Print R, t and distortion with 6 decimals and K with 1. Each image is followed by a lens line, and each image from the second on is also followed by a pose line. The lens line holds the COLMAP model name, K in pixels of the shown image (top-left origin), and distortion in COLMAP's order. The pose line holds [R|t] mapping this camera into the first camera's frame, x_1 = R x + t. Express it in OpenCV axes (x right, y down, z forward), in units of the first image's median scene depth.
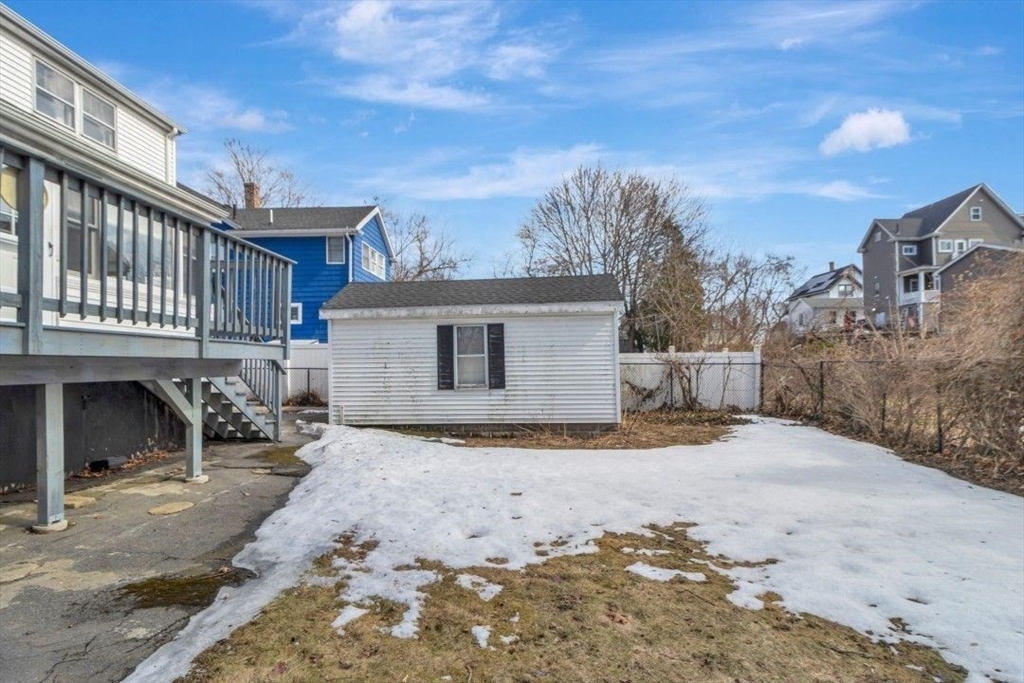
lens RADIAL K [[493.4, 0, 515.6], [0, 493.4, 351.3], [0, 0, 1]] dist [0.005267, -0.001003]
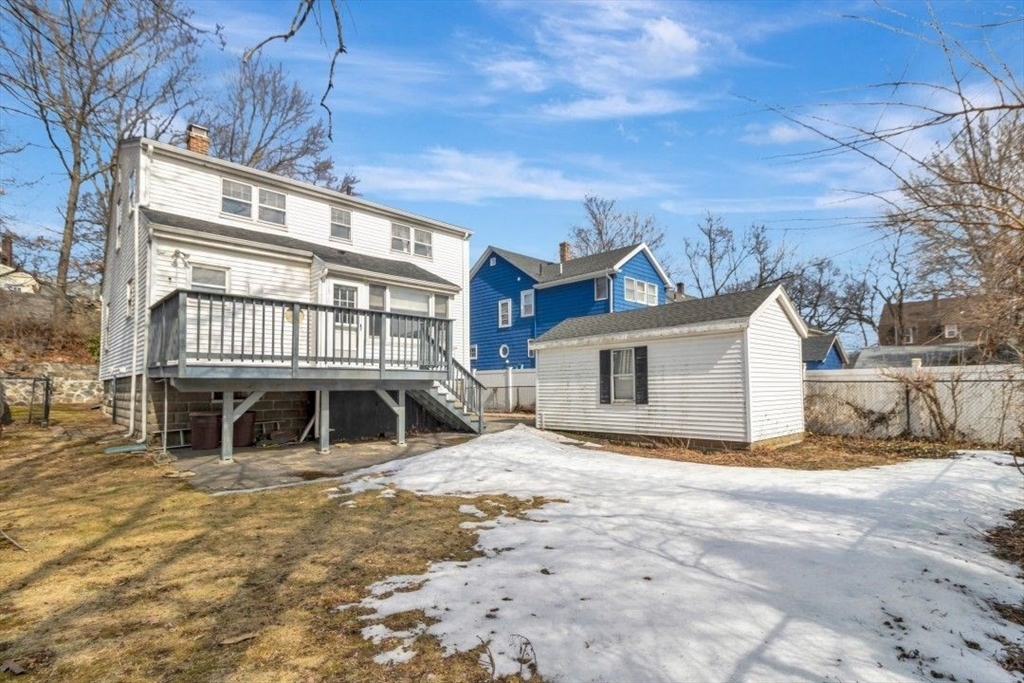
lens RADIAL K [[493.4, 0, 511.2], [0, 493.4, 348.9], [0, 0, 1]] dist [0.005267, -0.001003]
pose [[0.721395, -0.050953, -0.690647, 0.538240], [0.019849, 0.998401, -0.052925, 0.003583], [0.692240, 0.024471, 0.721253, -0.030104]]
